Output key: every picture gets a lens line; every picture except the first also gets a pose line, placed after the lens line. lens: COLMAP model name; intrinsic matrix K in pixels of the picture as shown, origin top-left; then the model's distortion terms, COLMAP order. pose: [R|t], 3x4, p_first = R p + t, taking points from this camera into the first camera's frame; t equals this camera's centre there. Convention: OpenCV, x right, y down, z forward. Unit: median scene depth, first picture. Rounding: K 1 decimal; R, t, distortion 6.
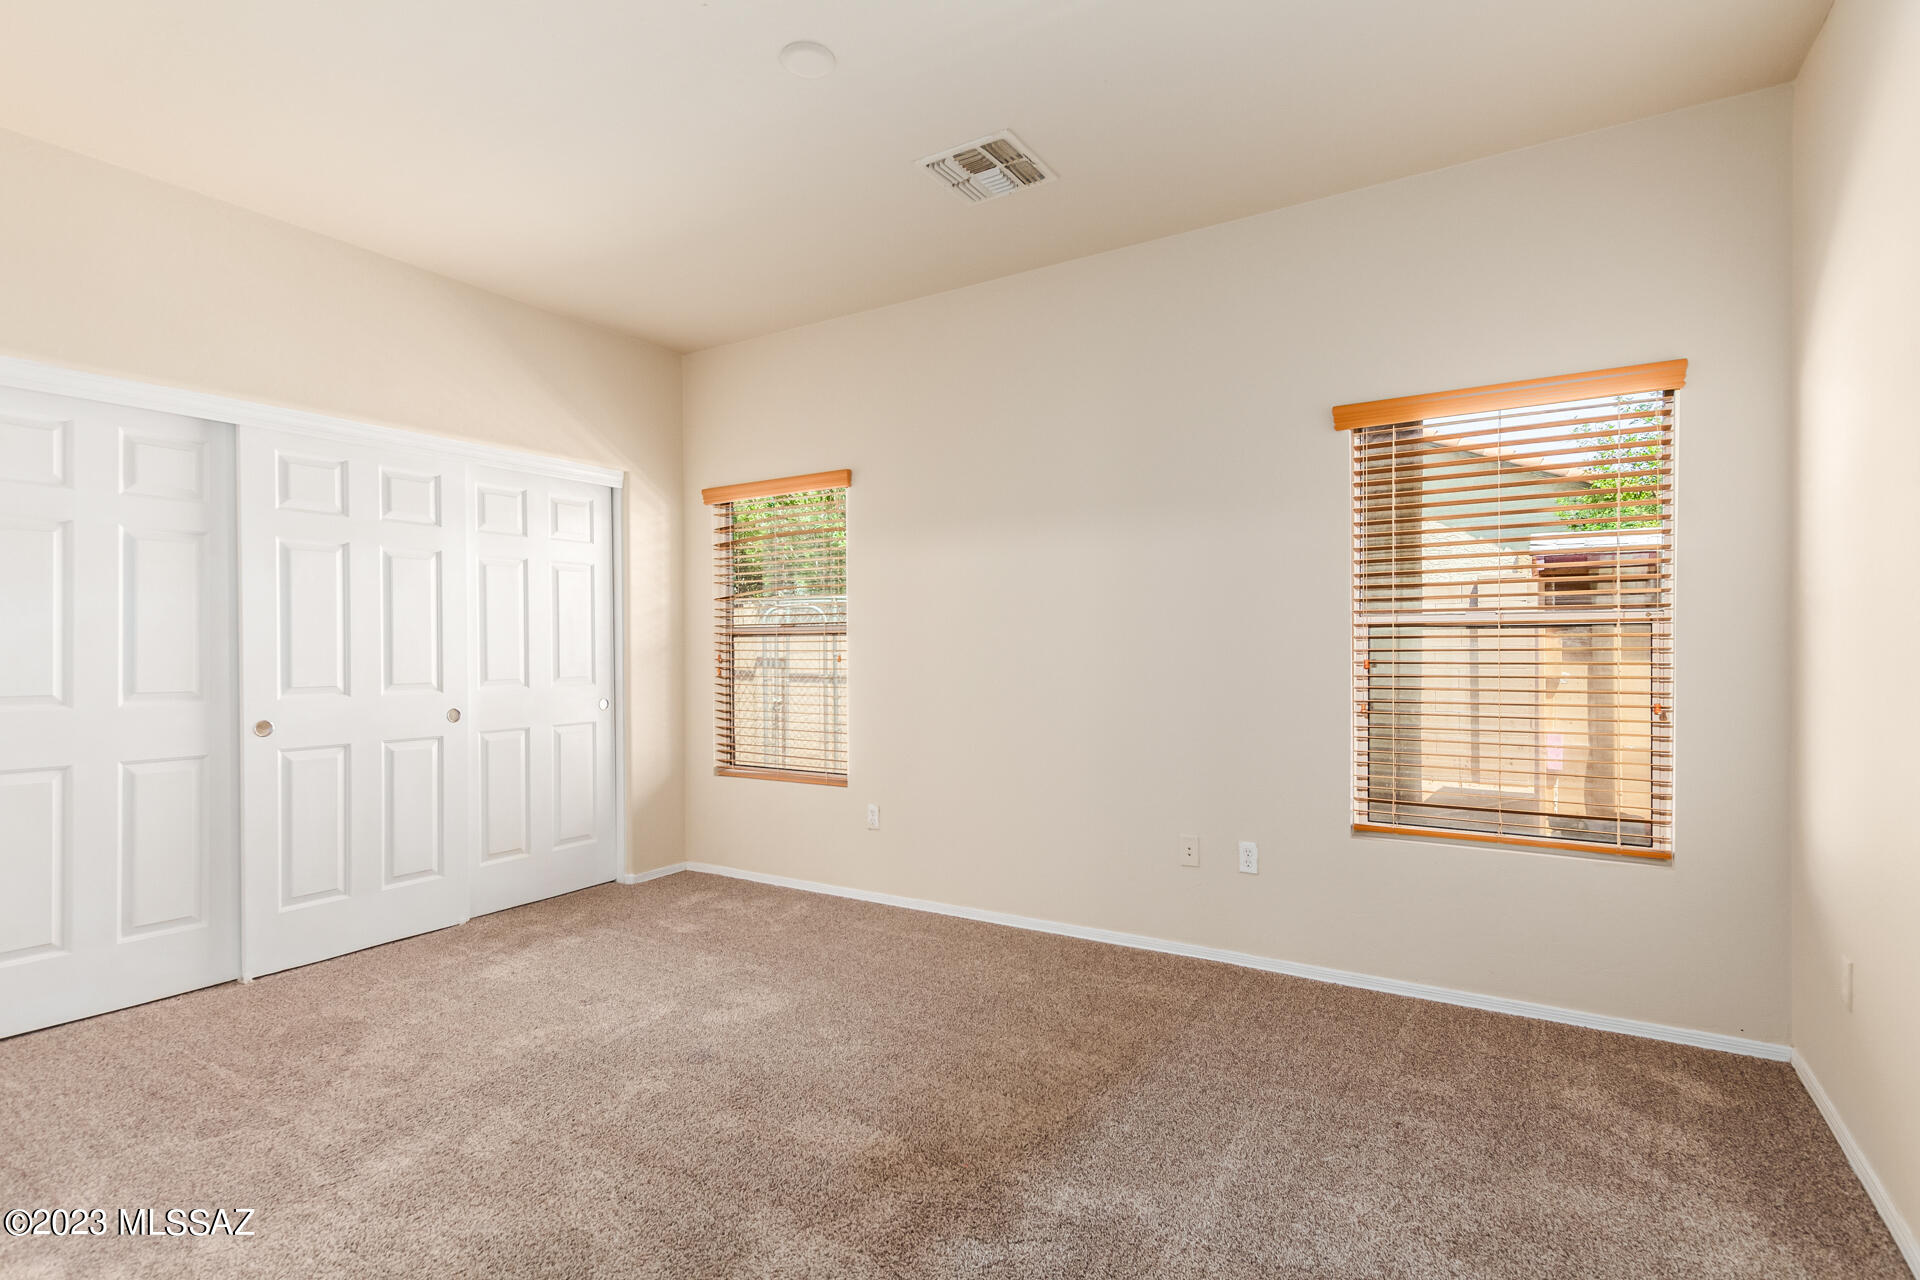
lens RADIAL K [[935.0, 0, 967.2], [0, 935.0, 648.0], [0, 0, 1]] dist [0.014050, -0.007763]
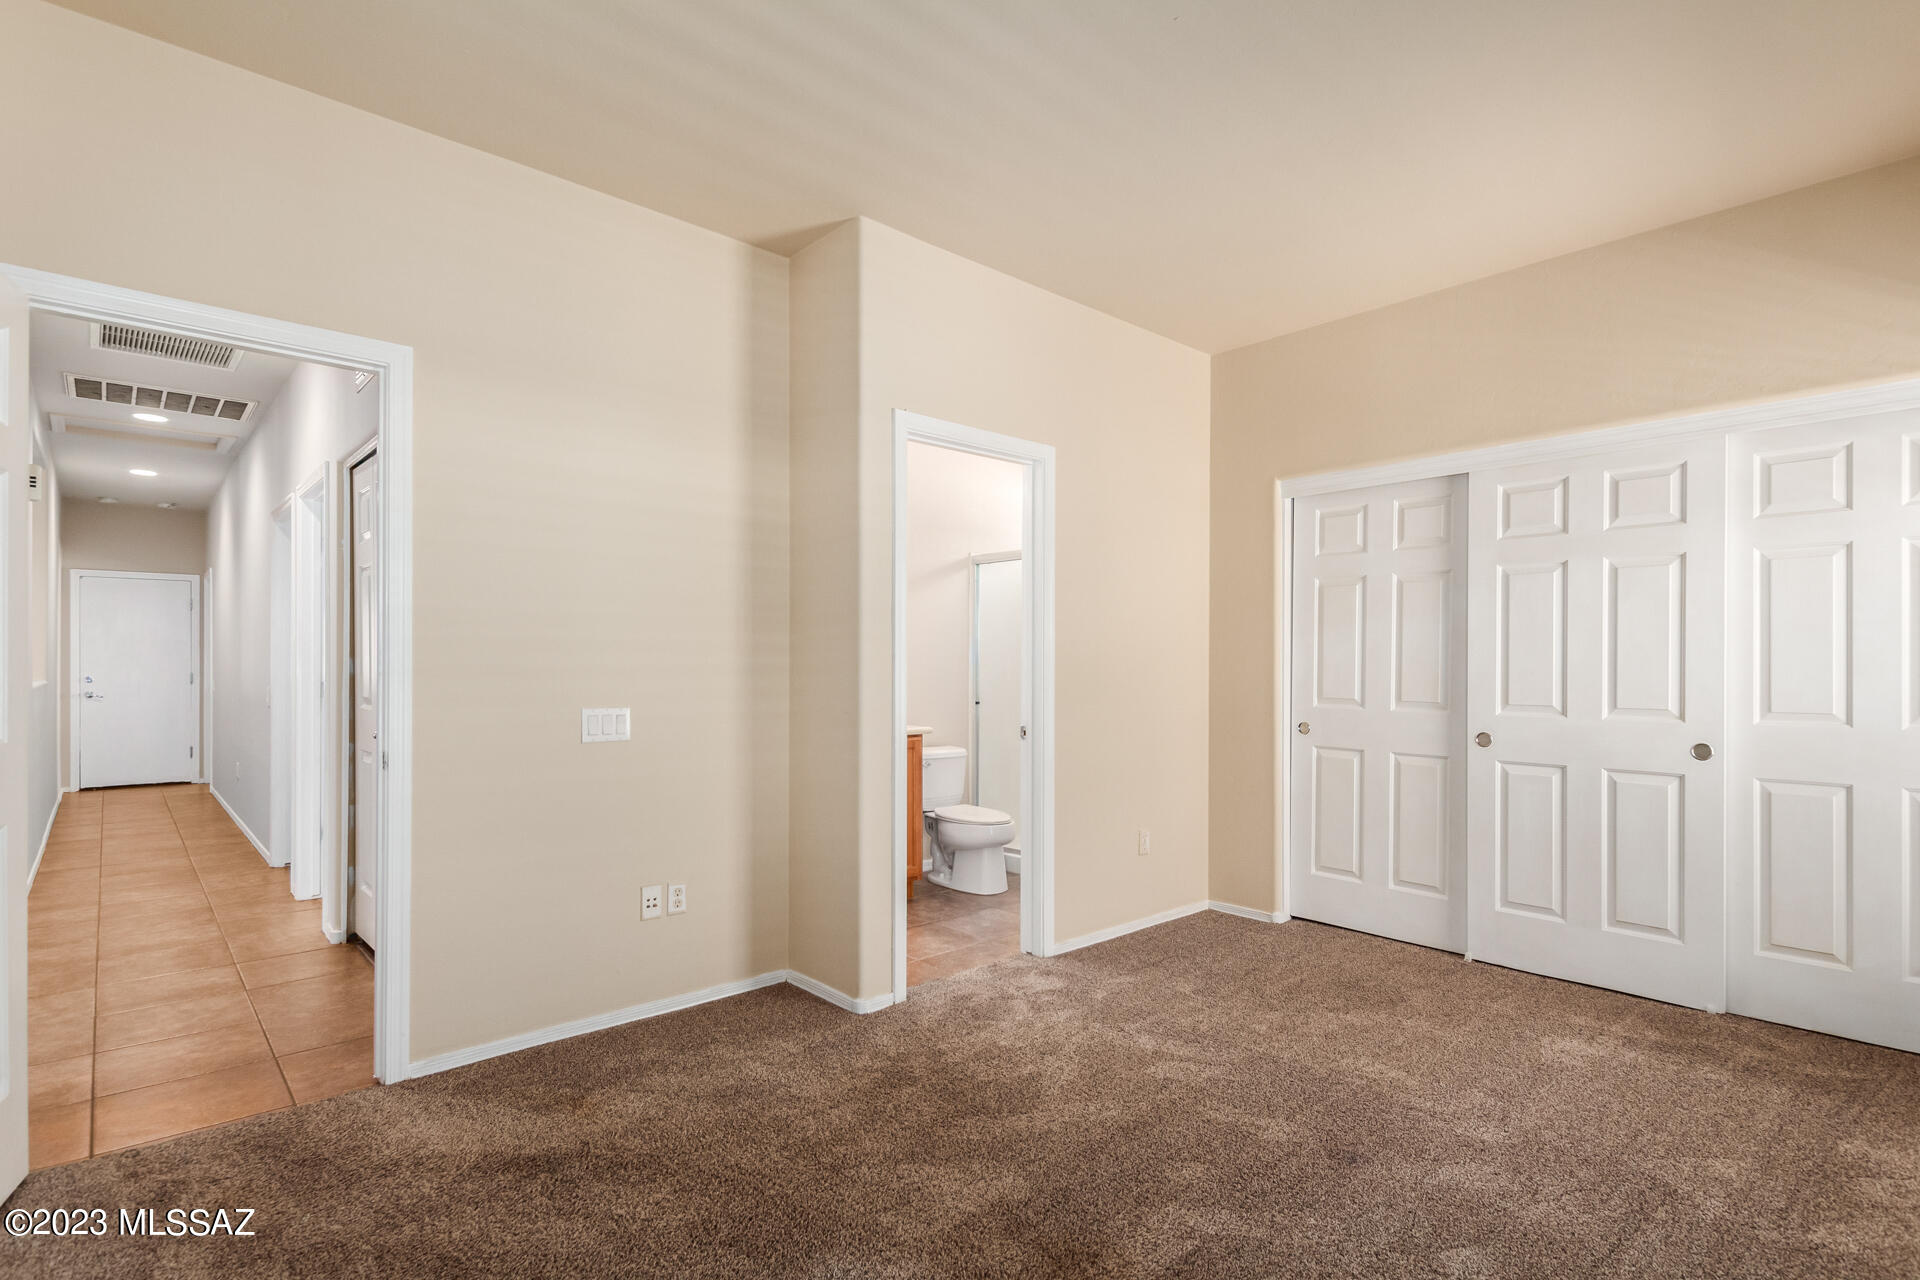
lens RADIAL K [[935.0, 0, 948.1], [0, 935.0, 665.6], [0, 0, 1]] dist [0.014050, -0.007763]
pose [[-0.303256, 0.005219, -0.952895, 0.501105], [-0.004134, 0.999968, 0.006792, -0.006909], [0.952900, 0.006000, -0.303225, 0.731574]]
